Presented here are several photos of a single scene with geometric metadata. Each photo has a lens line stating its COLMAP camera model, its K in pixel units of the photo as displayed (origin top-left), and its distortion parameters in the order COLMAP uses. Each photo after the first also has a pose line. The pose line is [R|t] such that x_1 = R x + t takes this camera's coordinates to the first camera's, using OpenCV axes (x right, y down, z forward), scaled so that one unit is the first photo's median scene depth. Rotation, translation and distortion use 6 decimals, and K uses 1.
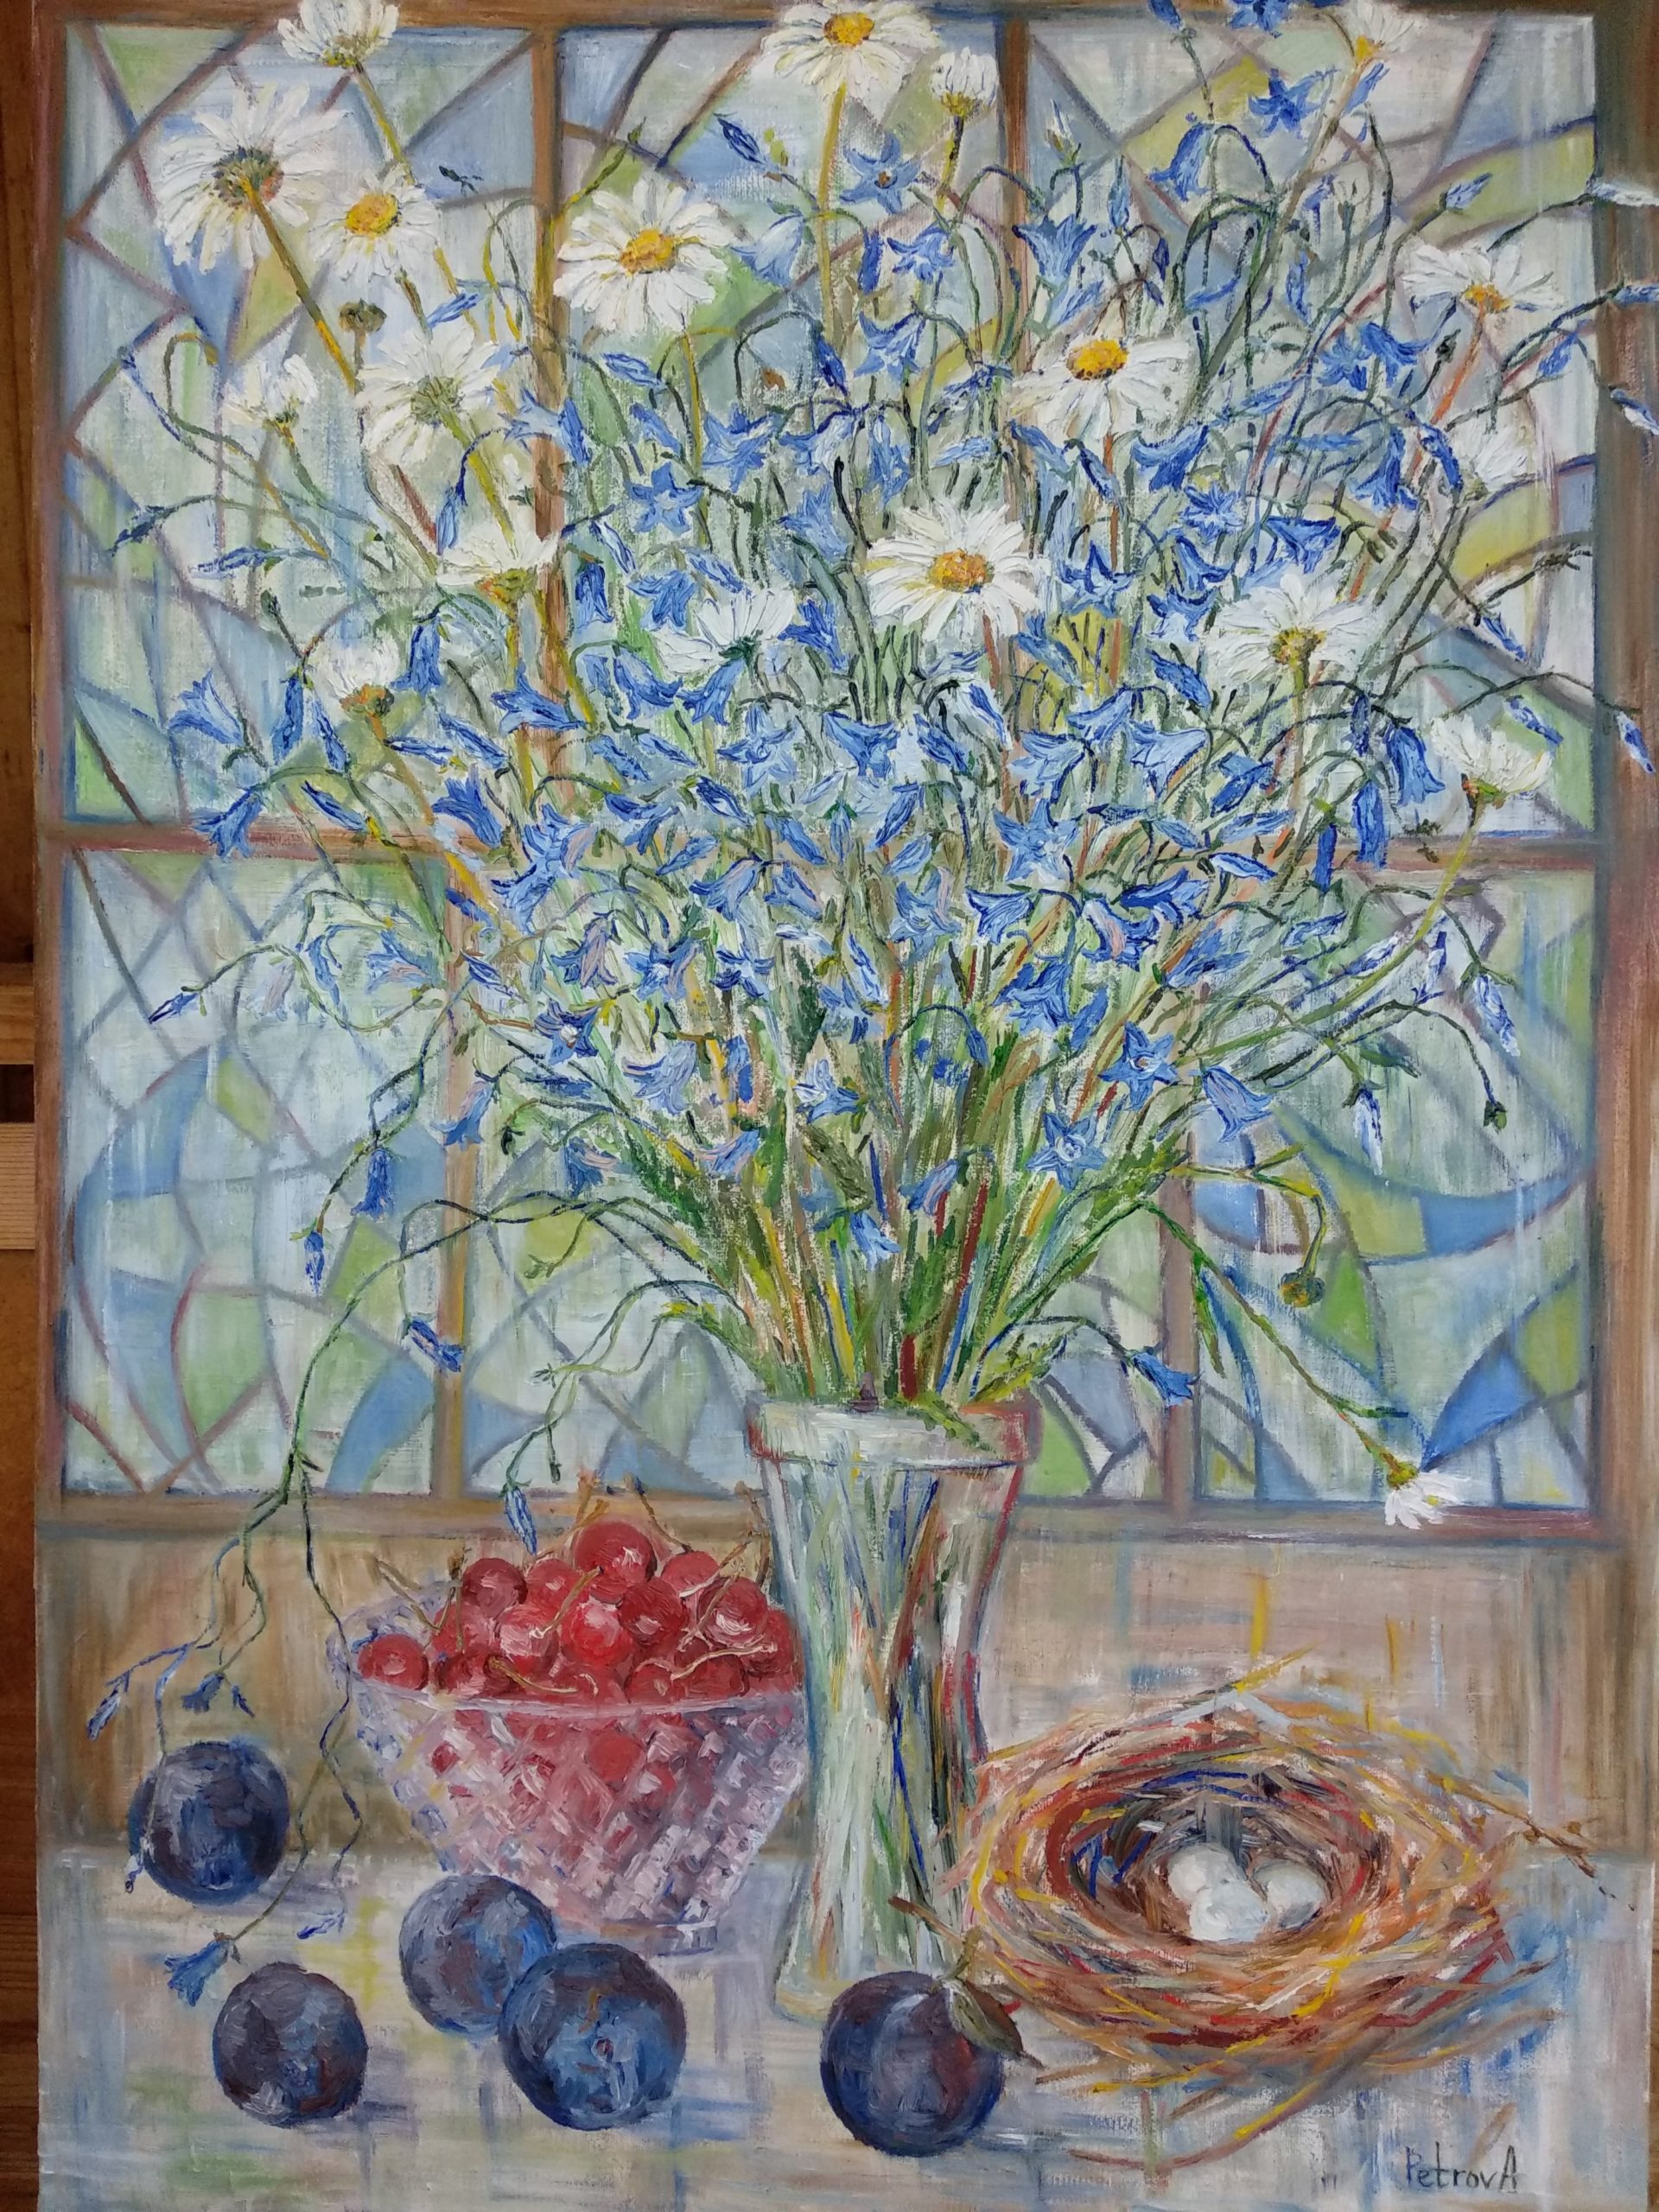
lens RADIAL K [[1685.5, 0, 829.5], [0, 1685.5, 1106.0], [0, 0, 1]] dist [0.082143, -0.292330]
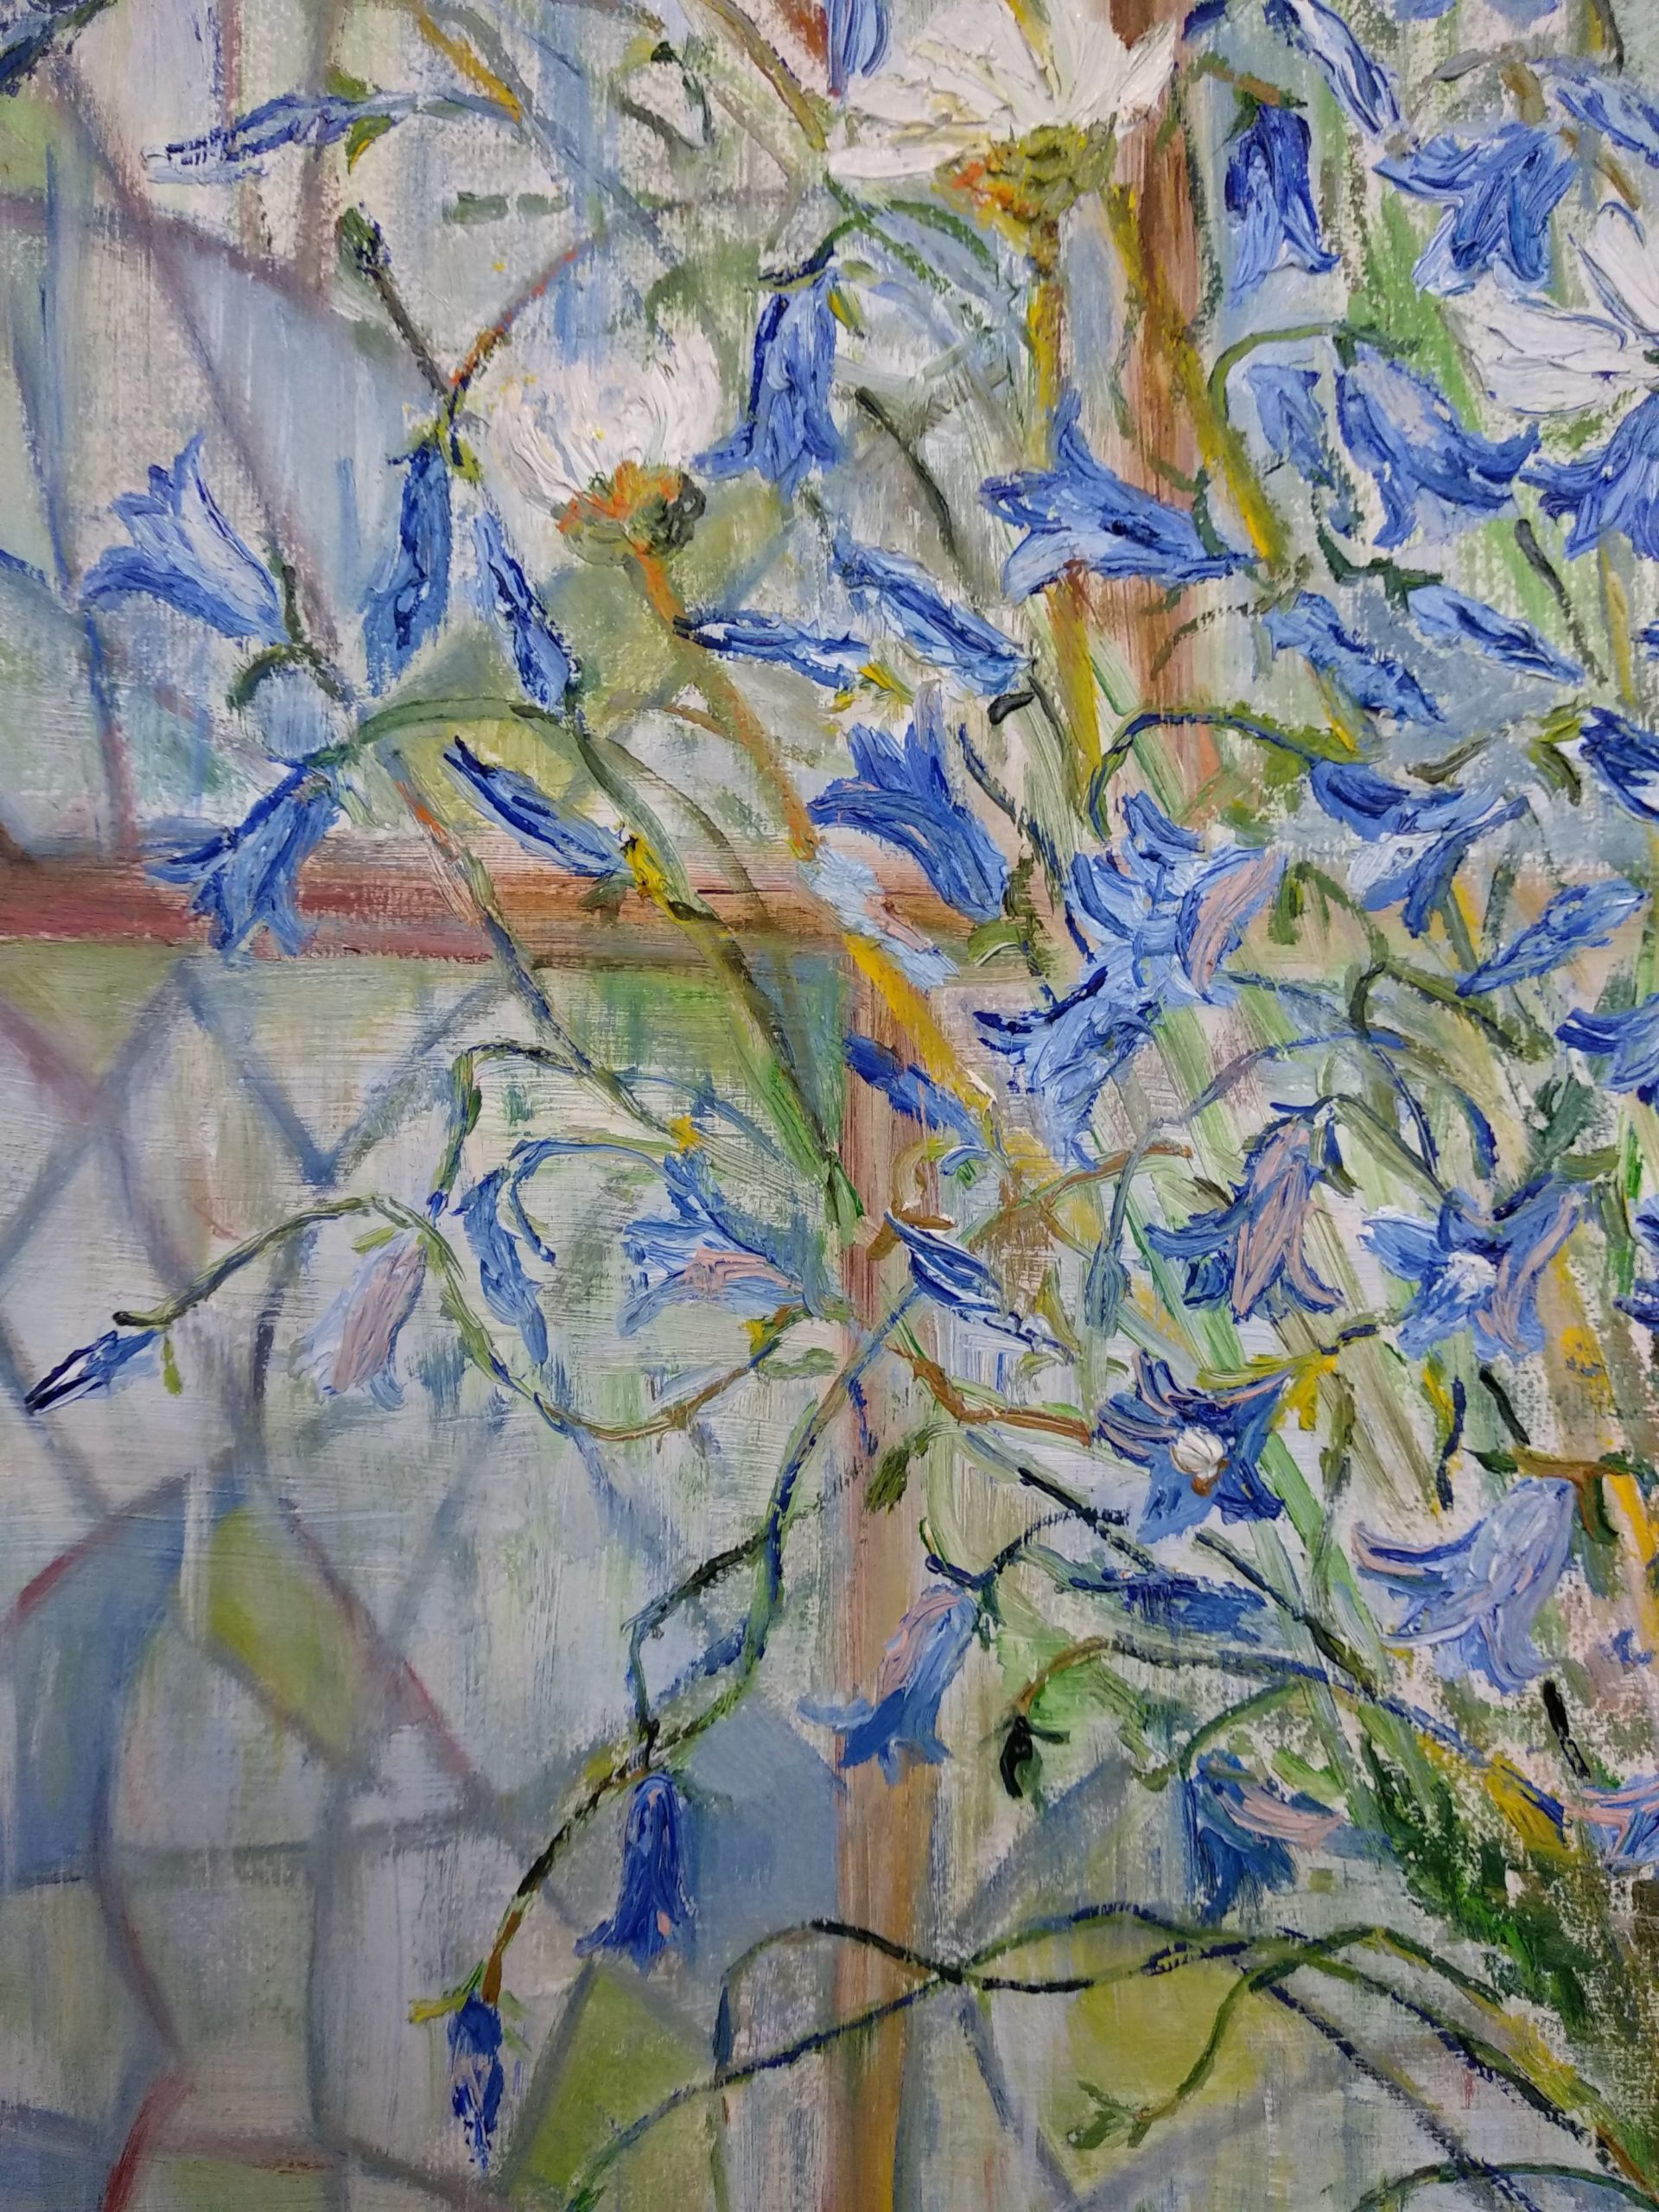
lens RADIAL K [[1667.2, 0, 829.5], [0, 1667.2, 1106.0], [0, 0, 1]] dist [0.053129, -0.105783]
pose [[0.933024, -0.017796, -0.359373, -0.103131], [-0.036418, 0.988976, -0.143525, -0.062957], [0.357965, 0.147000, 0.922091, 0.665324]]
